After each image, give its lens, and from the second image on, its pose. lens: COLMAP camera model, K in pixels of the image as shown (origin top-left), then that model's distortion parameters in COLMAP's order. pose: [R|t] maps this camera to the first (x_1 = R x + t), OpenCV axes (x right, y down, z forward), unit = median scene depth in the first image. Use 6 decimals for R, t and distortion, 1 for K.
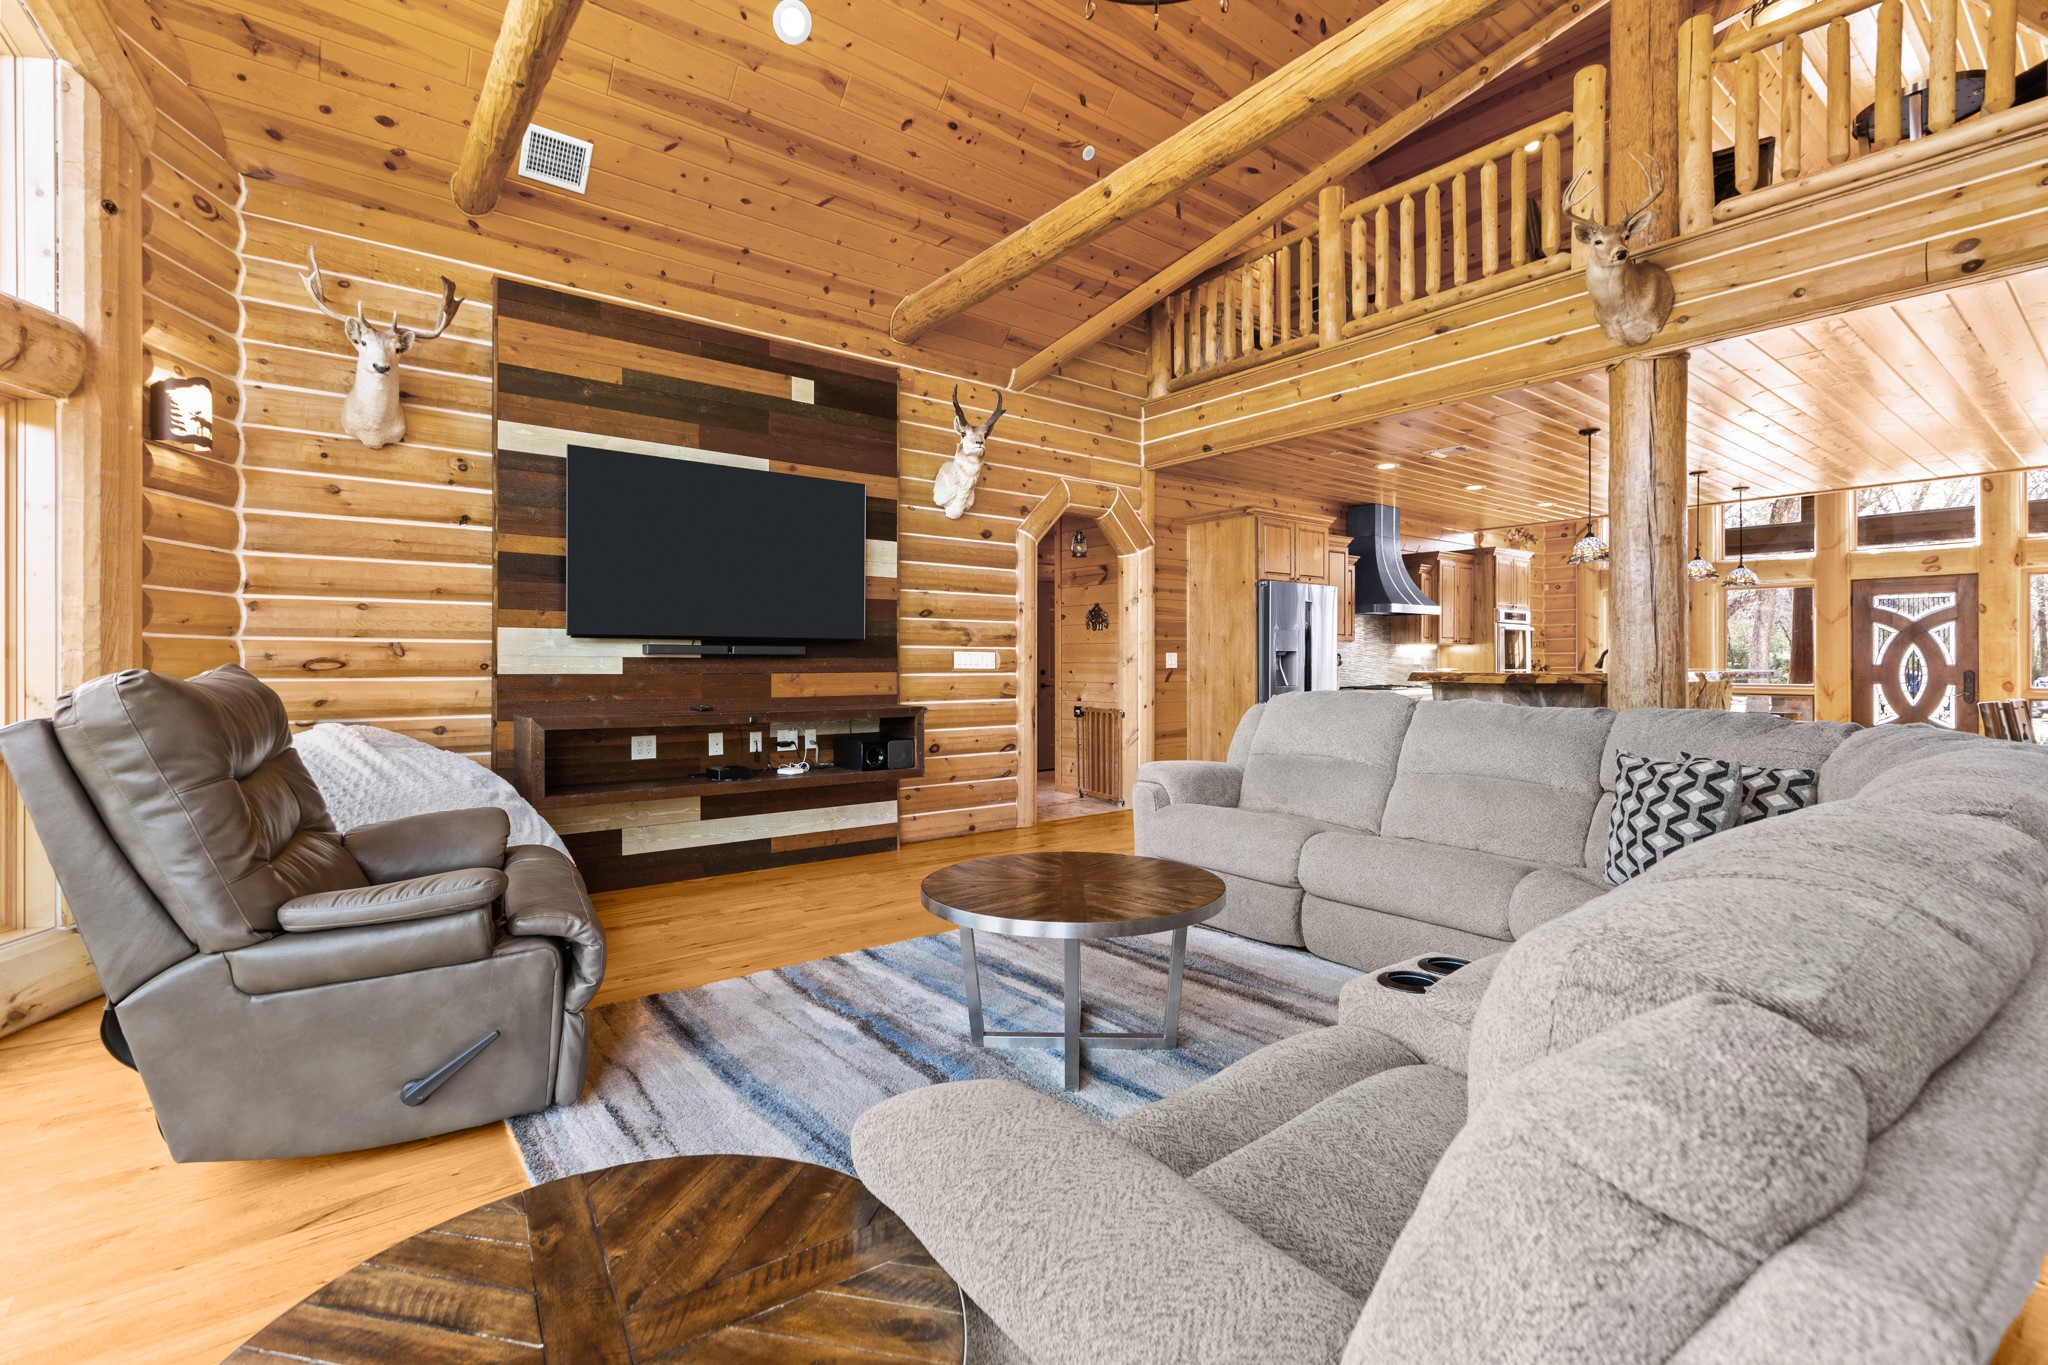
lens RADIAL K [[919.2, 0, 996.8], [0, 919.2, 658.6], [0, 0, 1]] dist [0.003647, 0.000332]
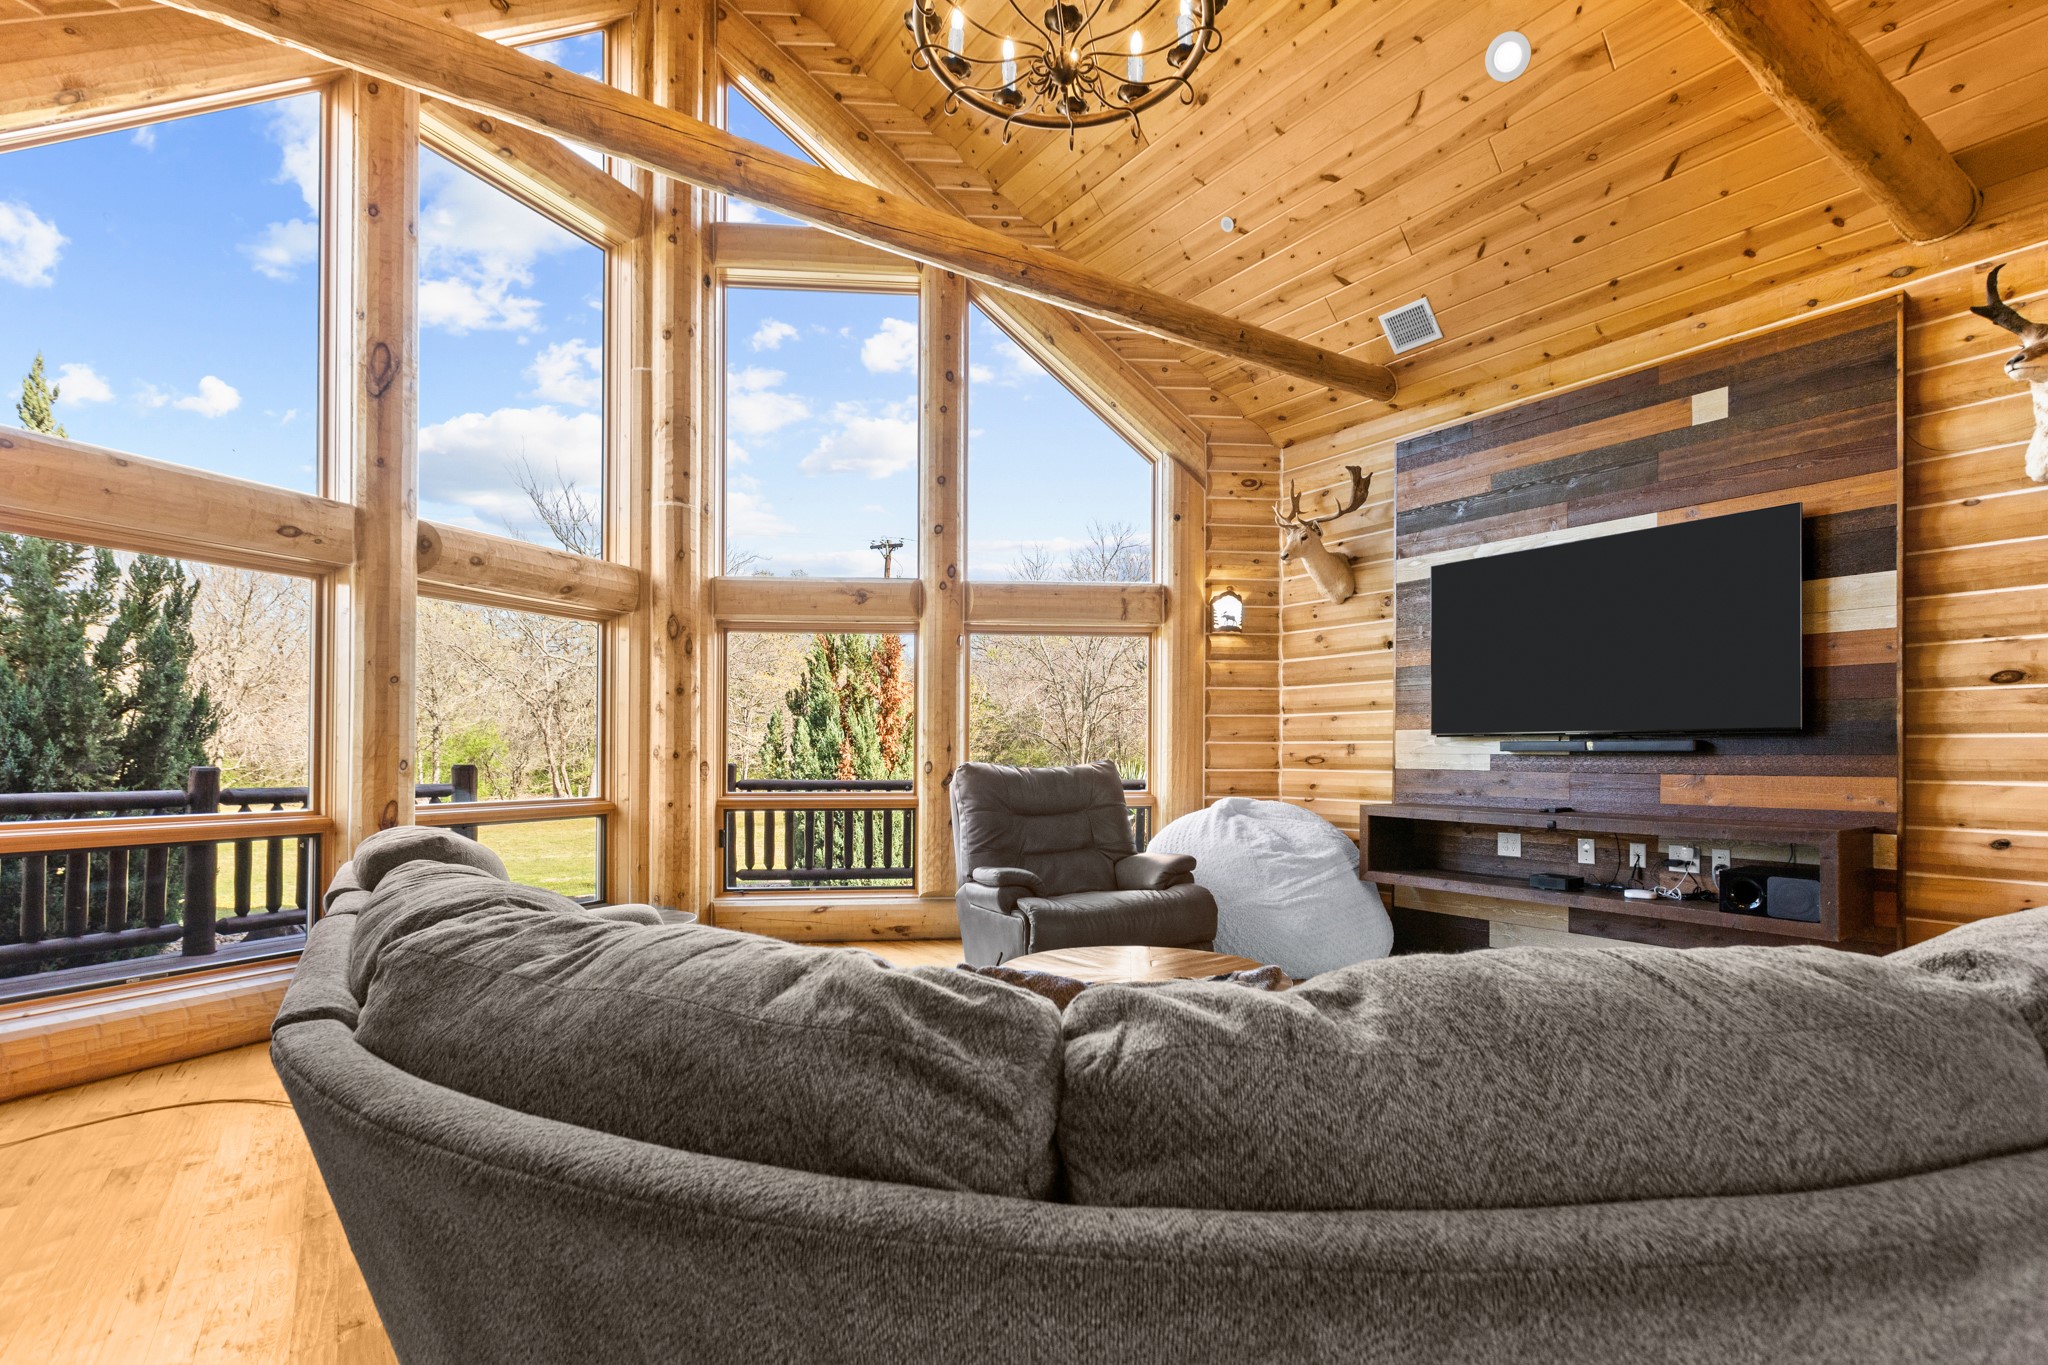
lens RADIAL K [[950.2, 0, 1041.3], [0, 950.2, 748.2], [0, 0, 1]] dist [0.001114, 0.000637]
pose [[-0.026981, -0.008312, -0.999601, 0.671723], [0.001371, 0.999964, -0.008353, -0.000523], [0.999635, -0.001596, -0.026968, 0.522055]]
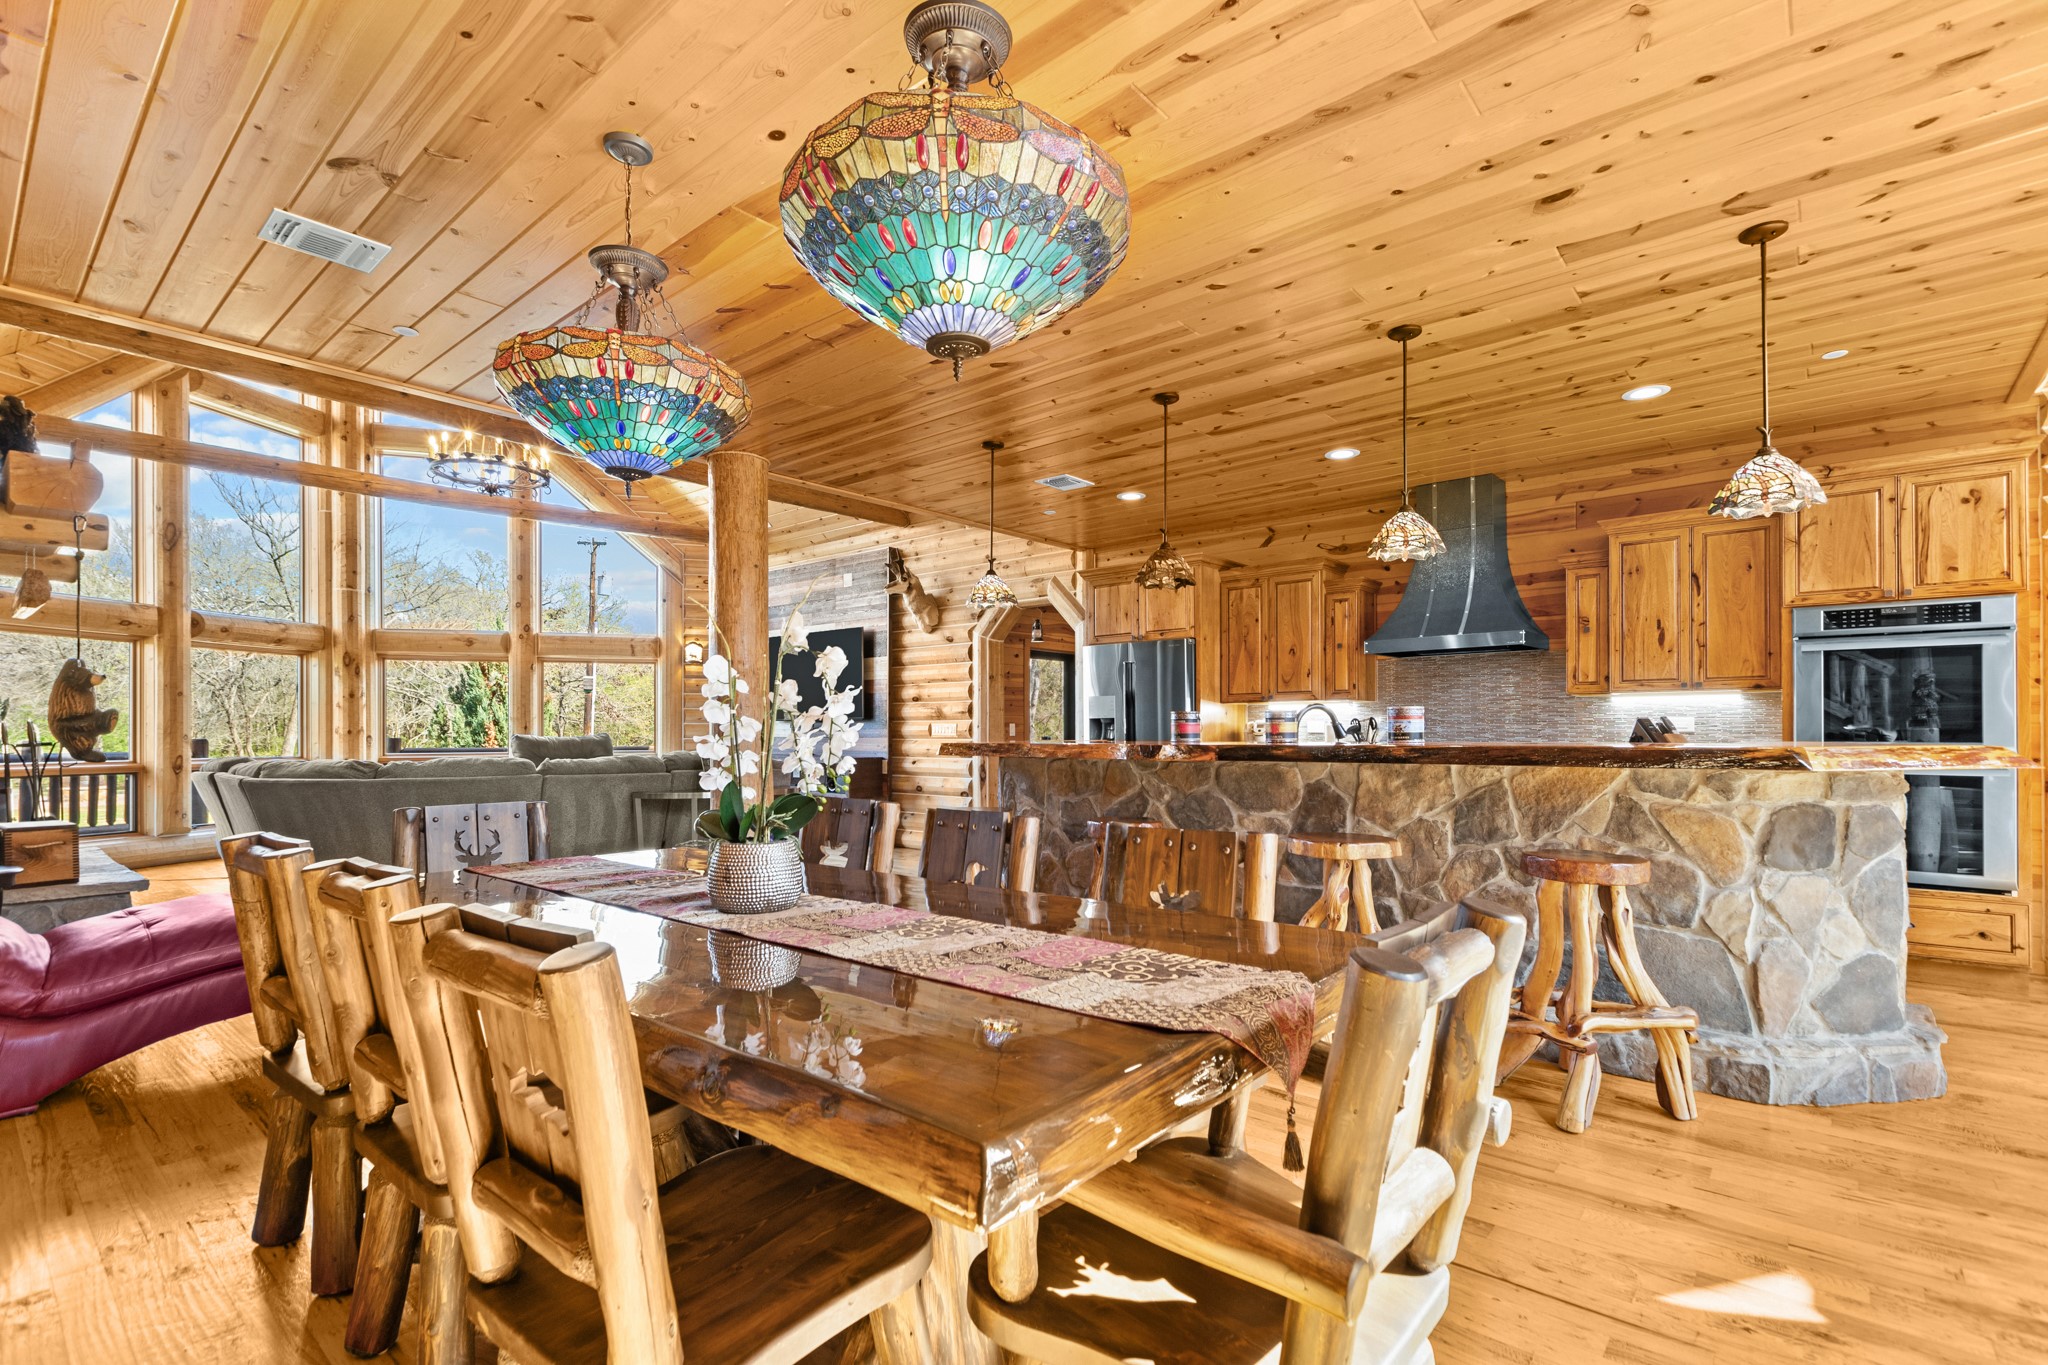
lens RADIAL K [[937.4, 0, 1030.8], [0, 937.4, 735.6], [0, 0, 1]] dist [0.001999, 0.000779]
pose [[0.205748, 0.001626, -0.978604, 1.862946], [0.005849, 0.999979, 0.002891, 0.008792], [0.978588, -0.006319, 0.205734, 1.092732]]
